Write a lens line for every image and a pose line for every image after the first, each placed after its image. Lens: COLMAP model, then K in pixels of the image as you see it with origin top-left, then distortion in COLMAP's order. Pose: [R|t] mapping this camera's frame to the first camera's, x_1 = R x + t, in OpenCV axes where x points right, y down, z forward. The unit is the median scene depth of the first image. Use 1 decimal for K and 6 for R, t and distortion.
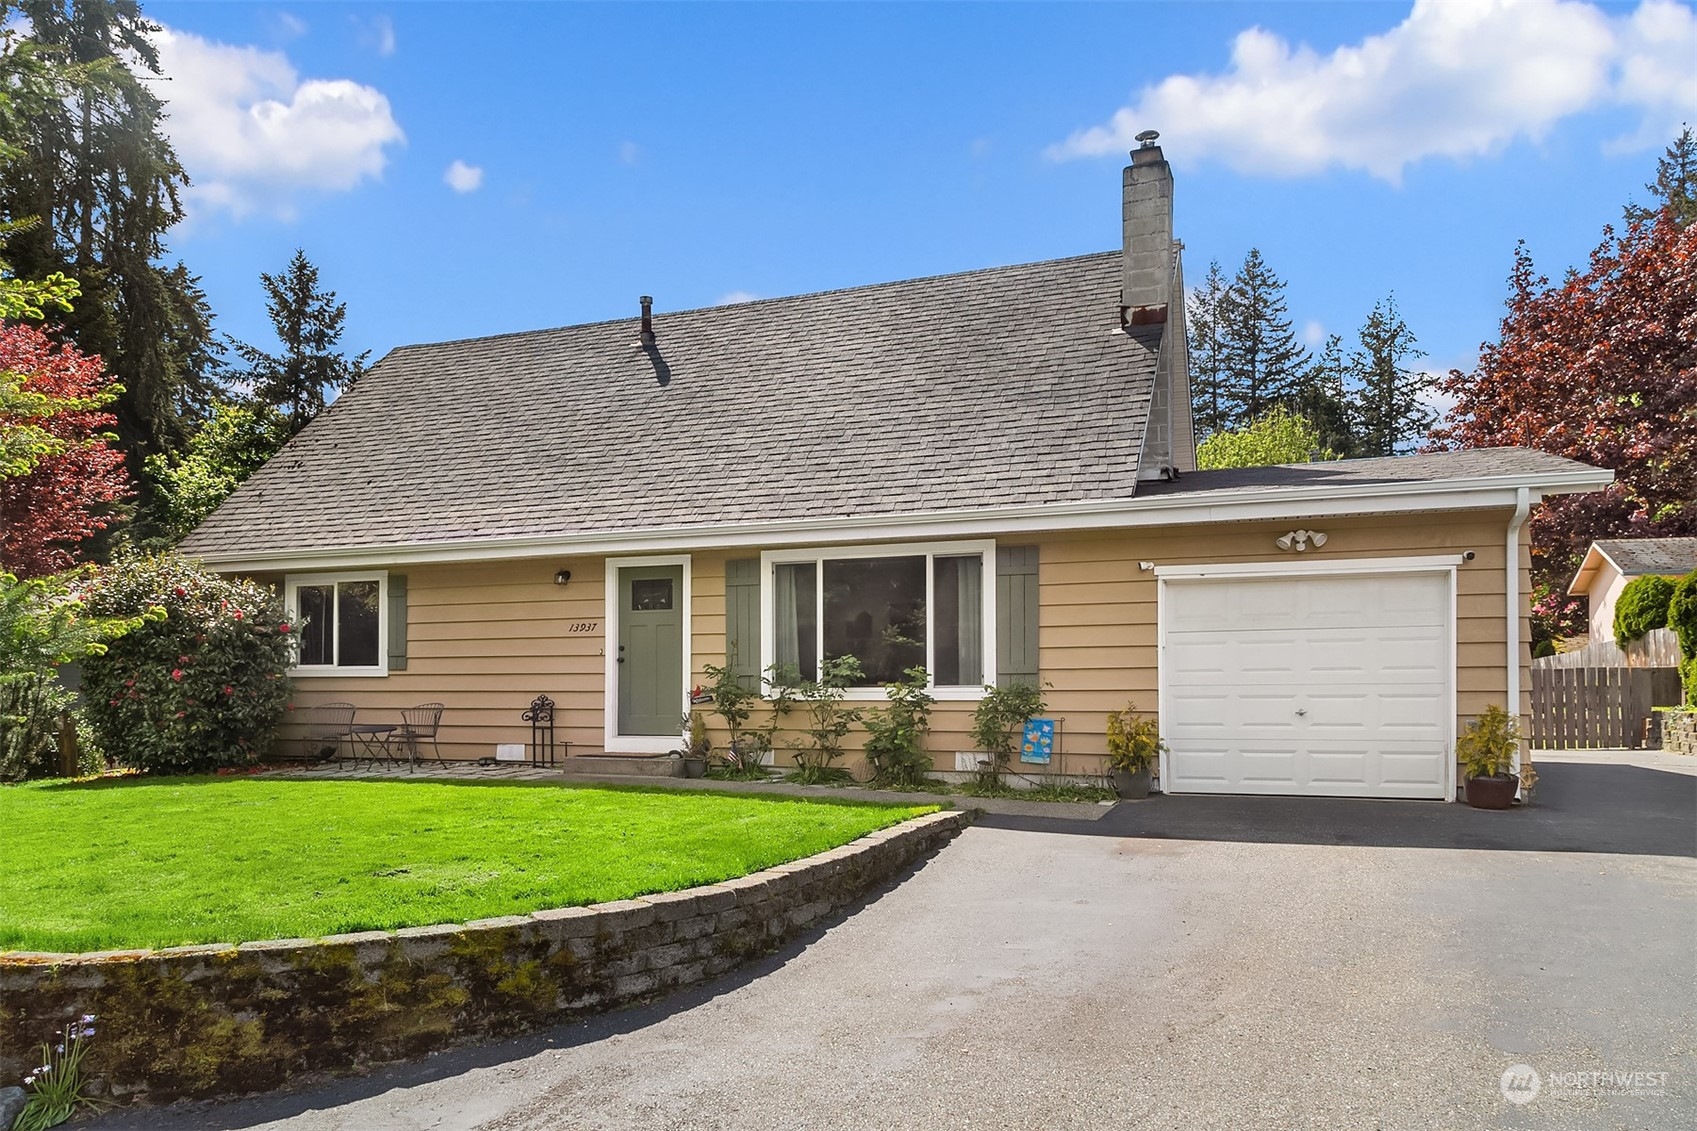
lens RADIAL K [[1160.8, 0, 849.1], [0, 1160.8, 565.7], [0, 0, 1]] dist [0.024342, 0.000226]
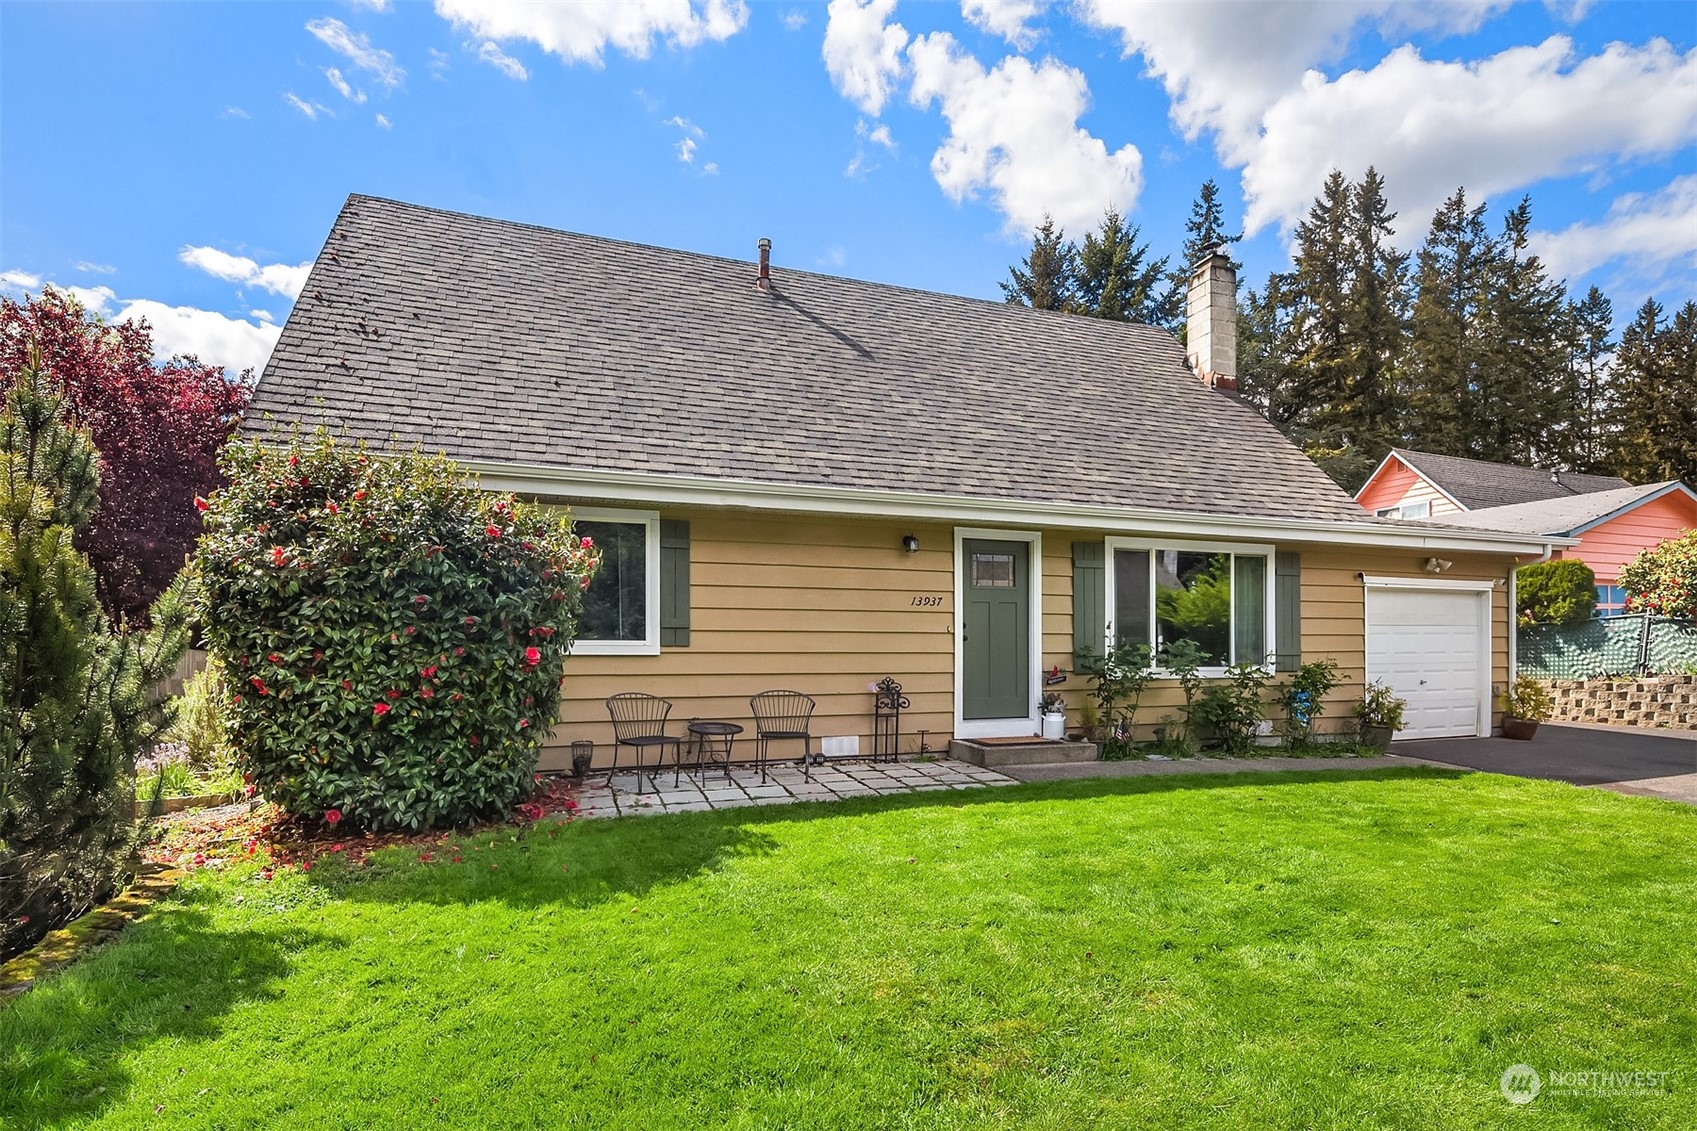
lens RADIAL K [[836.4, 0, 848.2], [0, 836.4, 566.2], [0, 0, 1]] dist [0.004165, -0.000025]
pose [[0.759624, 0.062141, 0.647386, -0.704375], [-0.076978, 0.997018, -0.005378, 0.034767], [-0.645790, -0.045749, 0.762143, 0.557763]]
